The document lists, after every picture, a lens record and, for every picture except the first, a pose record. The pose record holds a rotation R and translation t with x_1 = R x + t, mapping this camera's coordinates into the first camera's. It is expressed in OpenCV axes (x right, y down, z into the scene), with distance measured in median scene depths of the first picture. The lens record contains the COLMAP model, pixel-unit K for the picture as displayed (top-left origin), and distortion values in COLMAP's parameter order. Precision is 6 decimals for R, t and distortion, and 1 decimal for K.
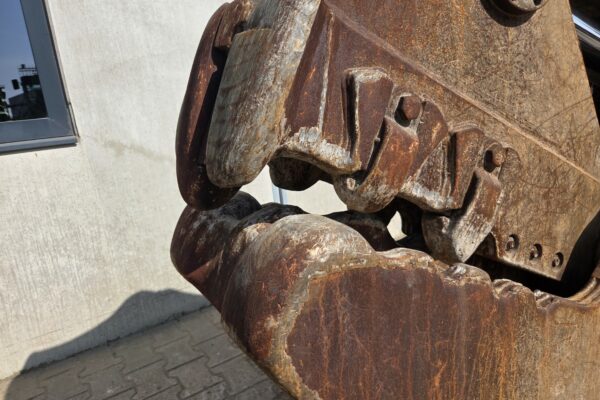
lens RADIAL K [[403.8, 0, 301.8], [0, 403.8, 194.6], [0, 0, 1]] dist [0.074046, -0.067175]
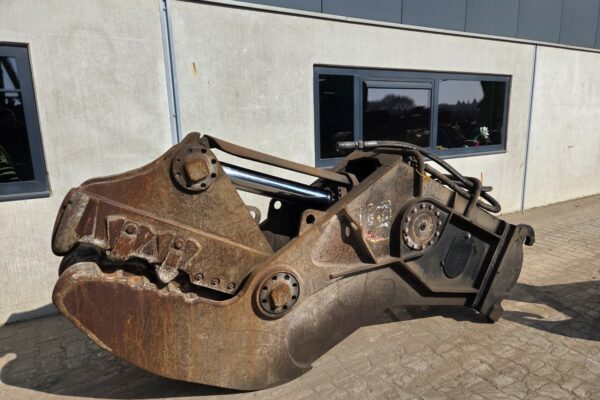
lens RADIAL K [[397.9, 0, 300.0], [0, 397.9, 200.0], [0, 0, 1]] dist [0.078411, -0.065245]
pose [[0.995302, 0.090338, -0.034829, 1.228253], [-0.090928, 0.995733, -0.015756, -0.380453], [0.033257, 0.018849, 0.999269, -1.479619]]
